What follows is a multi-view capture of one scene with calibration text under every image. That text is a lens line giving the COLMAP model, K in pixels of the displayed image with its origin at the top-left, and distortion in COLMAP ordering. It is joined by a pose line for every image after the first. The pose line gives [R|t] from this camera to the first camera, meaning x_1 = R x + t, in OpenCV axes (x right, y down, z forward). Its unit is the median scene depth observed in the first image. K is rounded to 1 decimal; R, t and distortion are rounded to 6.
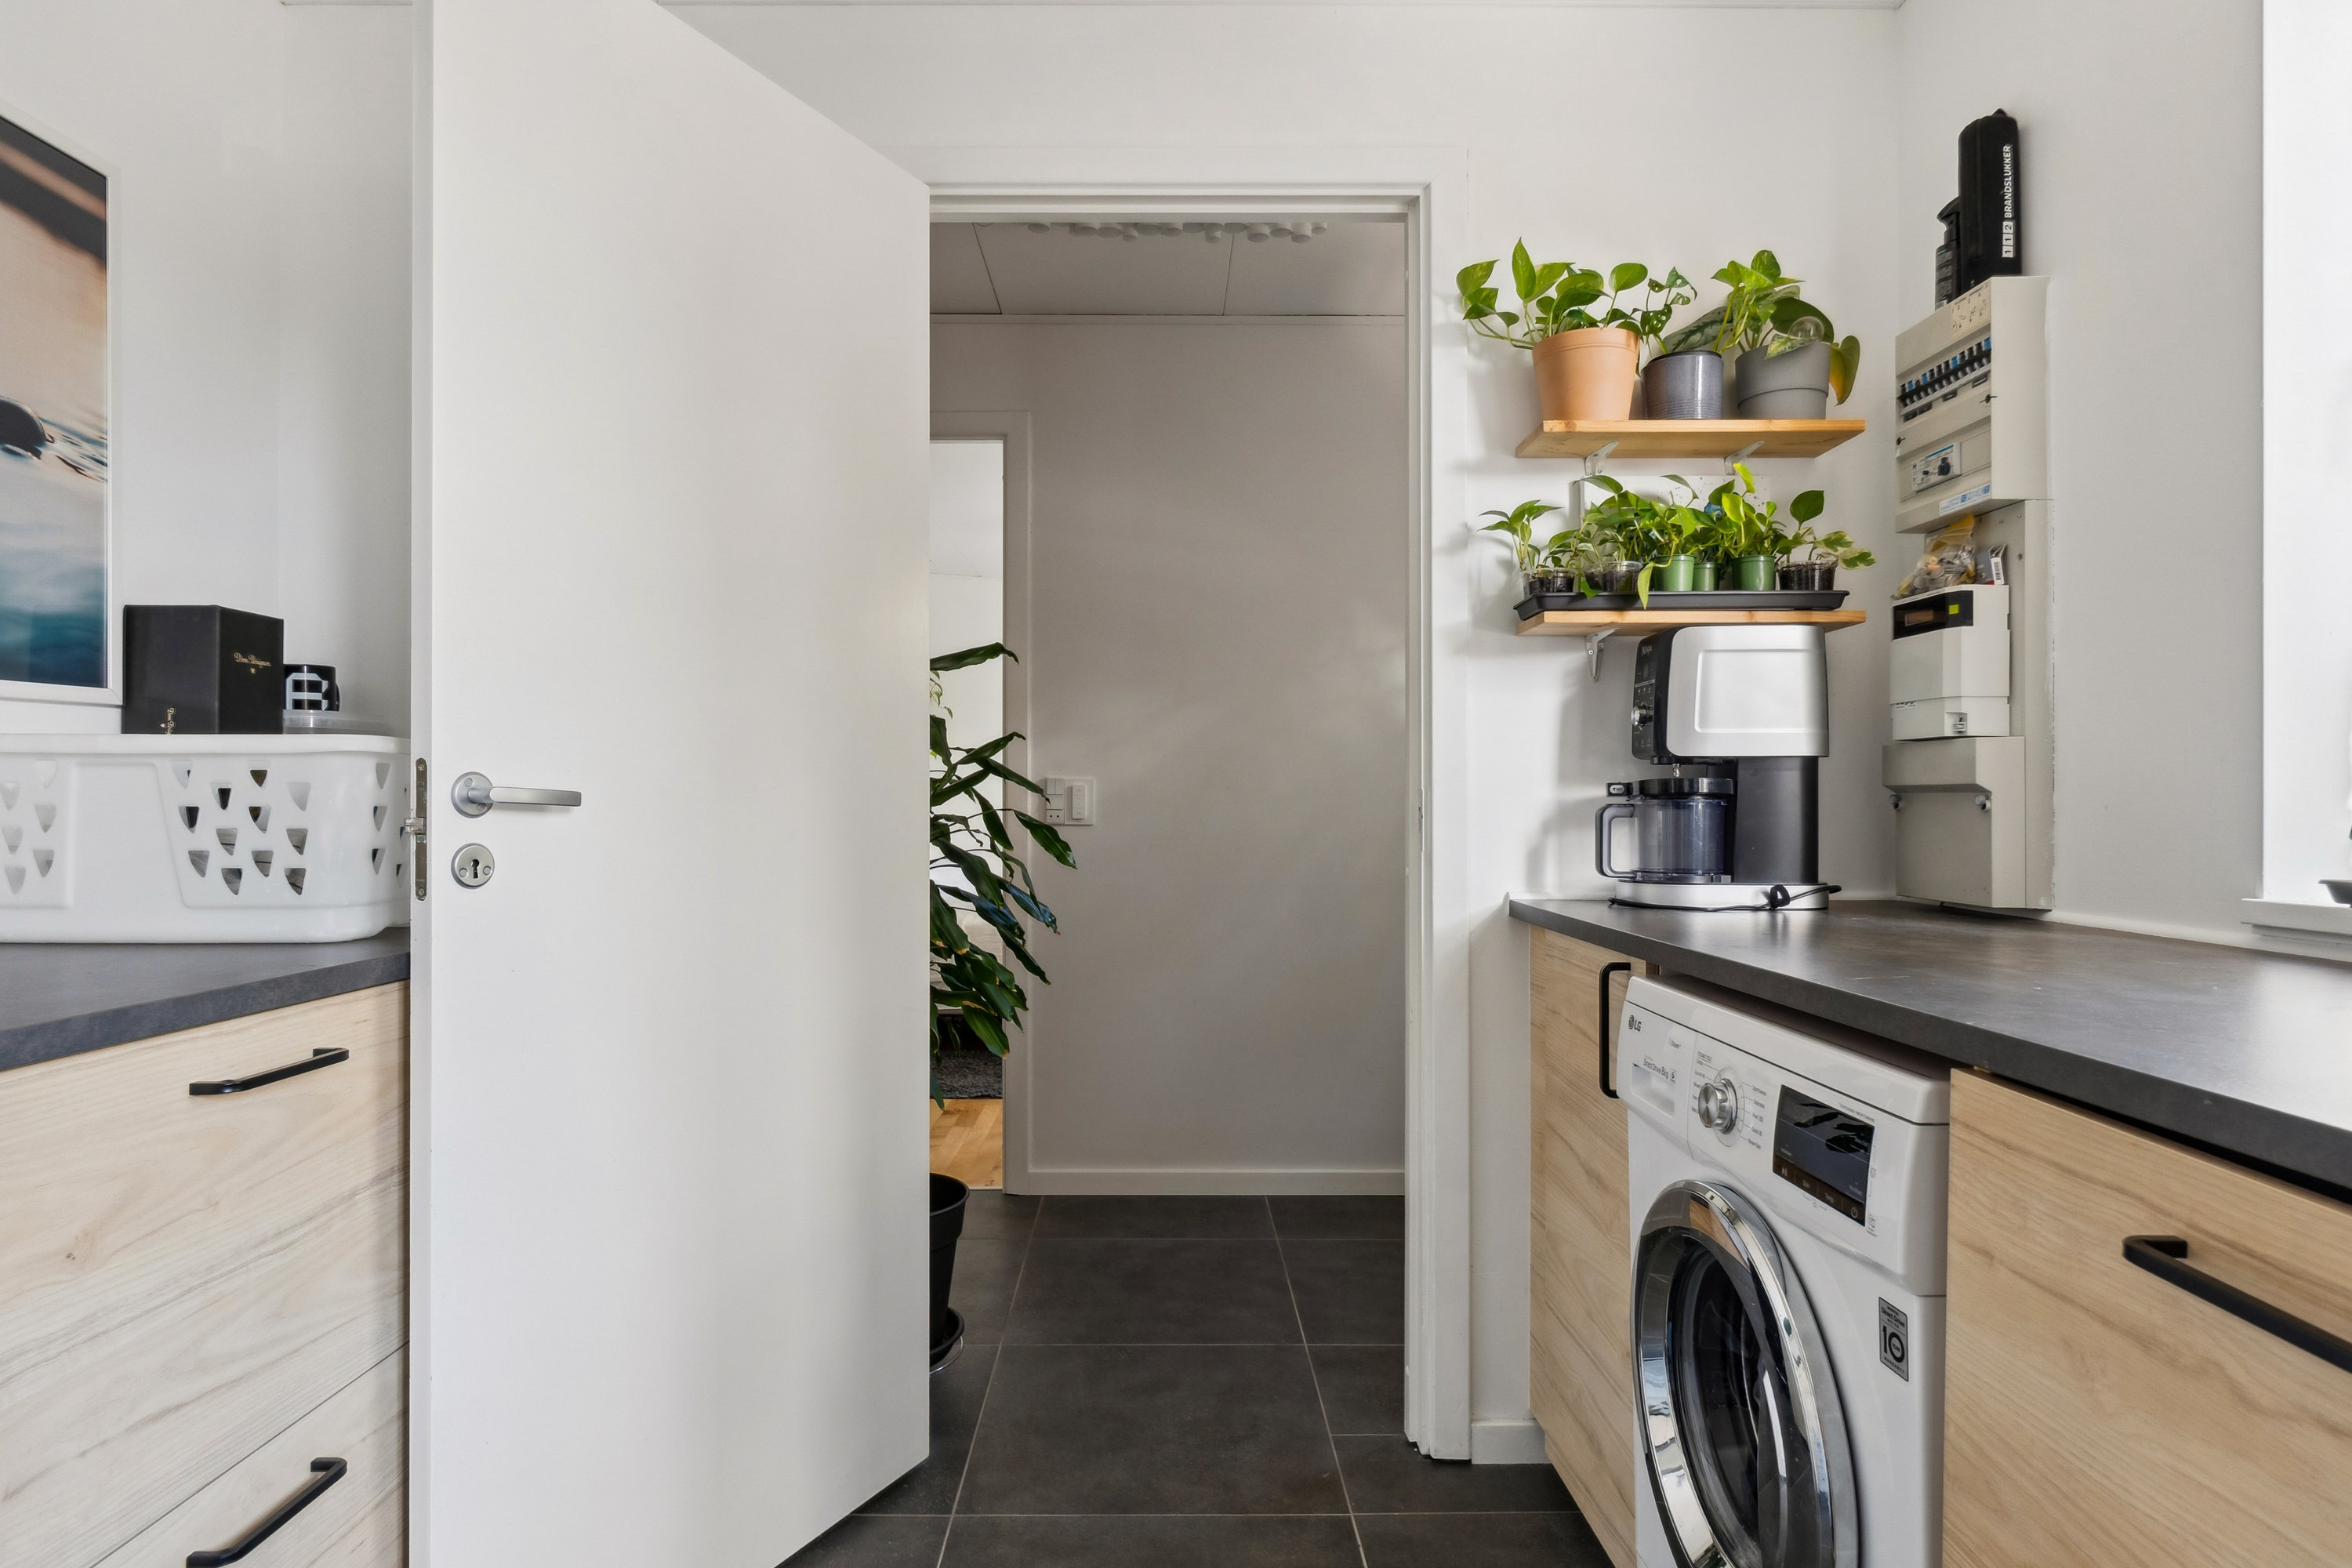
lens RADIAL K [[1345.7, 0, 1177.4], [0, 1345.7, 786.2], [0, 0, 1]] dist [-0.012953, -0.000437]
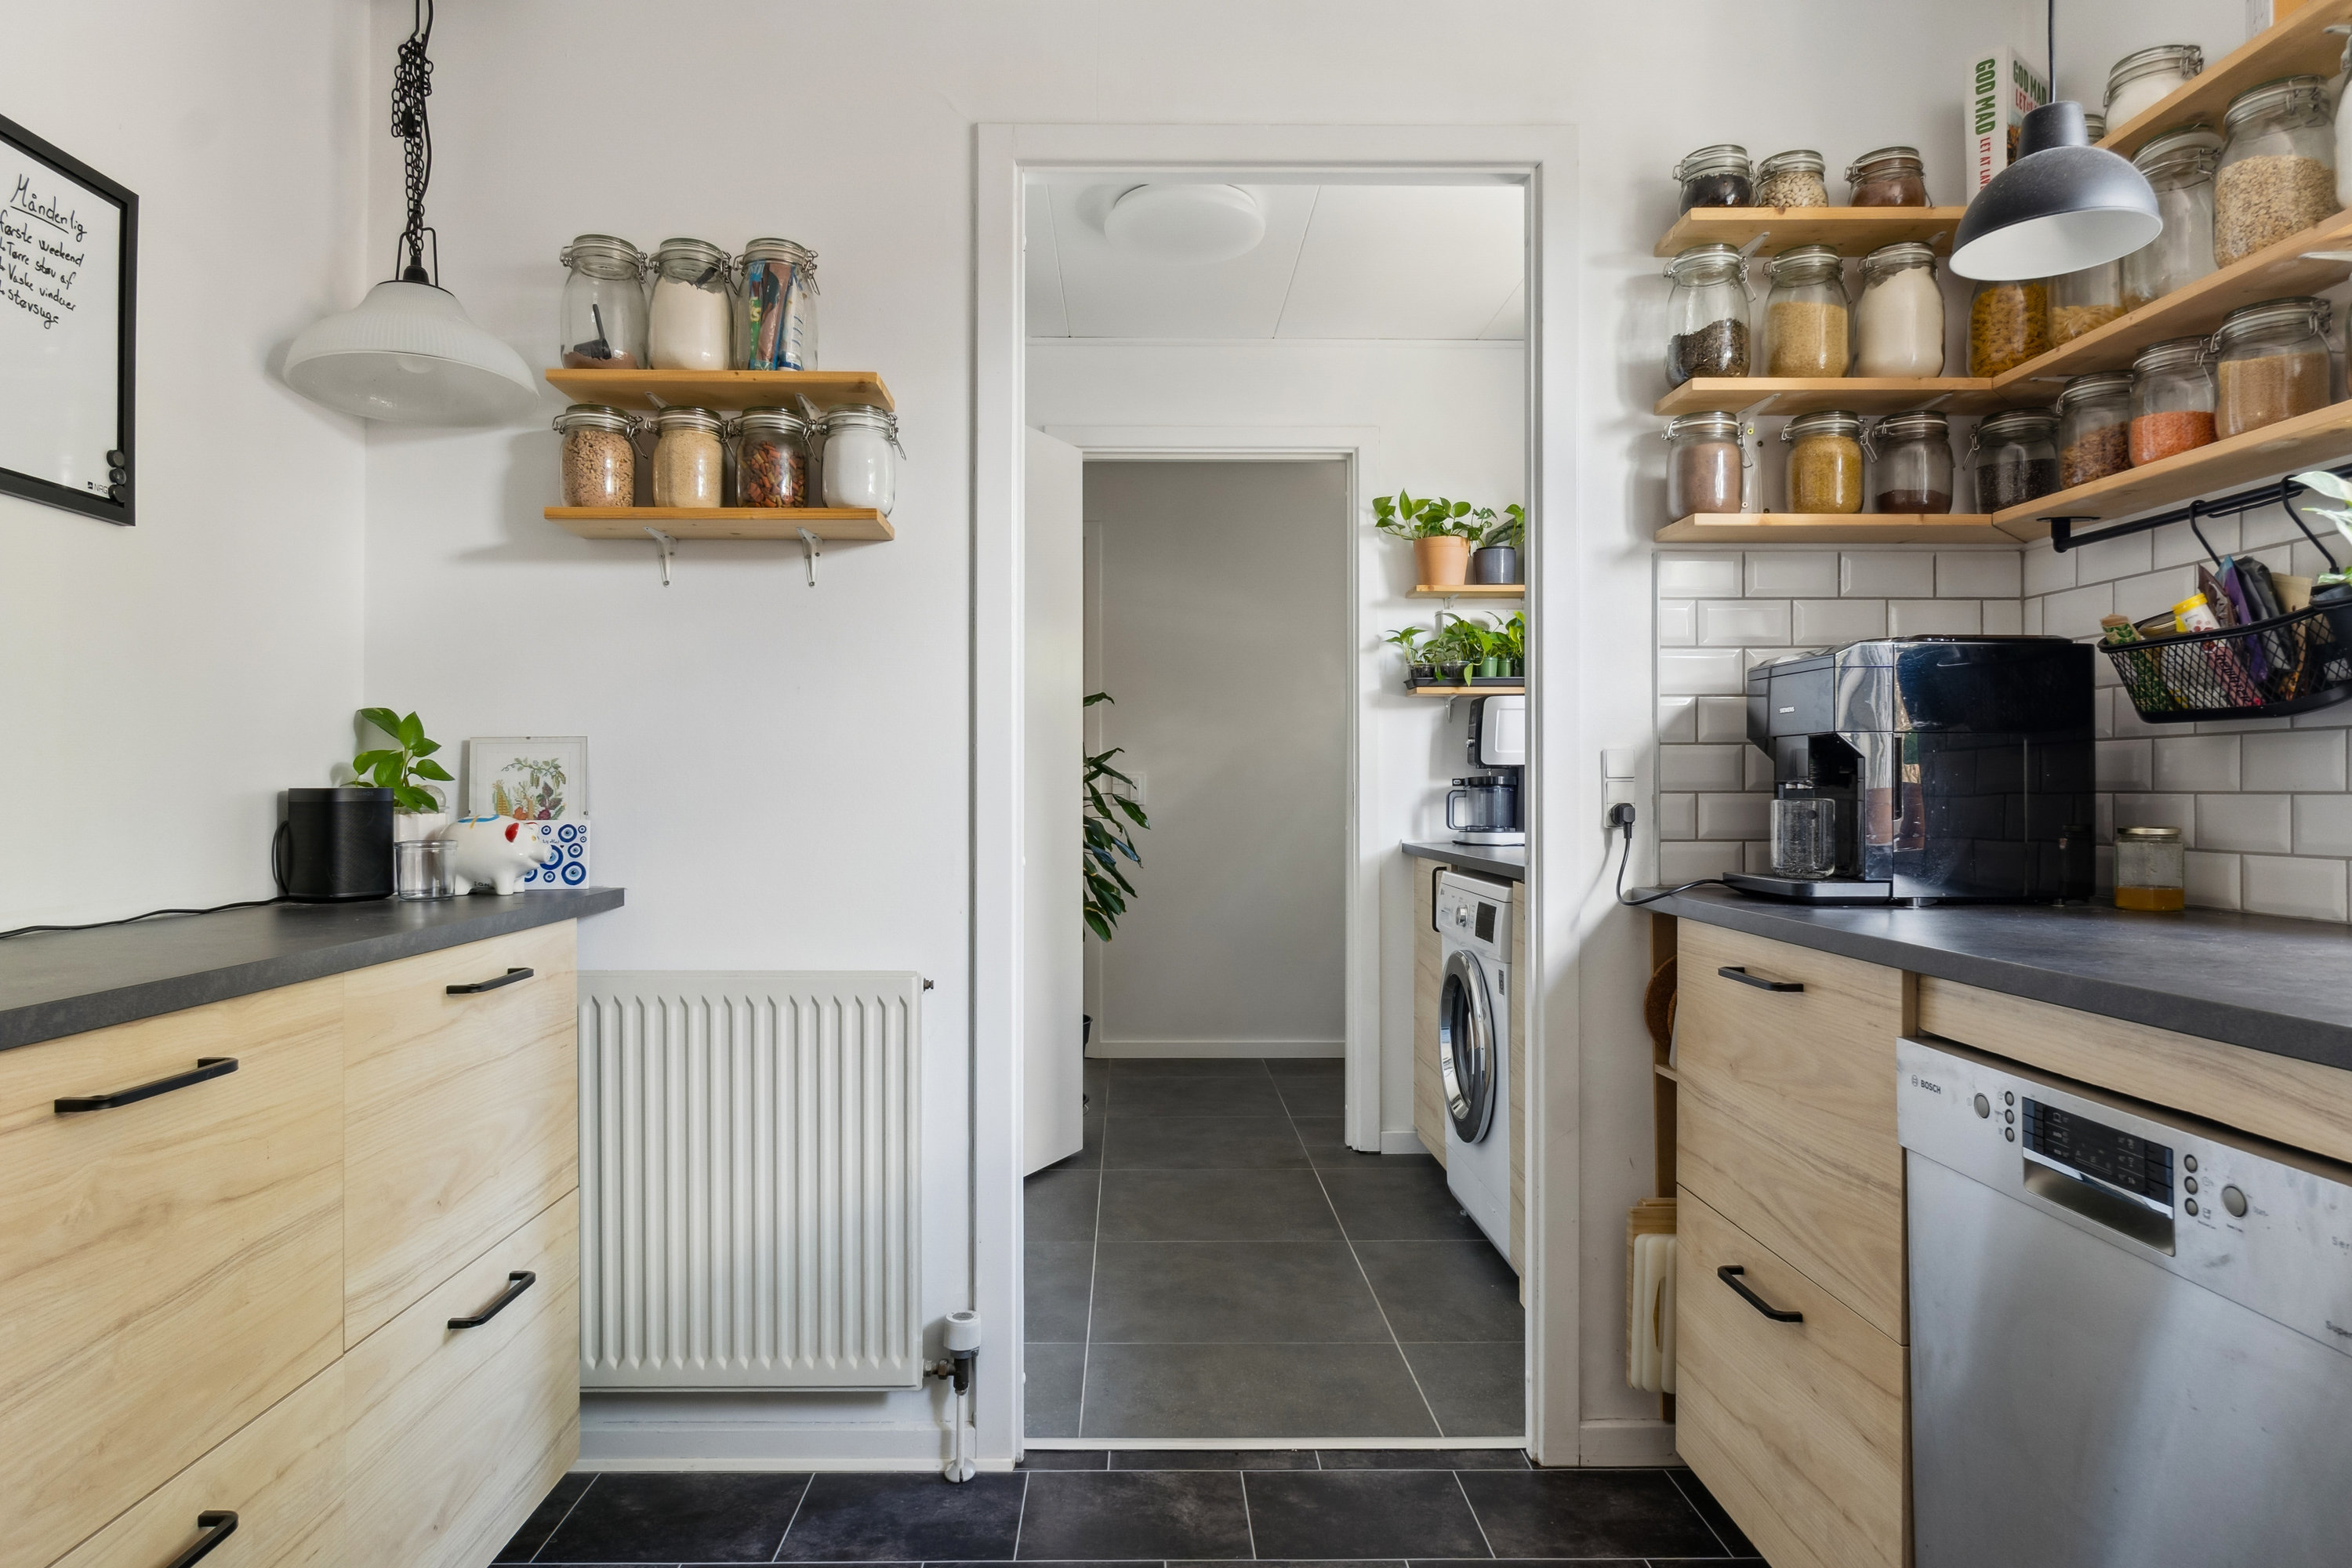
lens RADIAL K [[1436.5, 0, 1168.9], [0, 1436.5, 786.1], [0, 0, 1]] dist [0.024288, 0.000876]
pose [[0.999887, -0.001290, 0.014969, -0.100257], [0.001117, 0.999932, 0.011571, -0.015406], [-0.014982, -0.011553, 0.999821, -0.973205]]
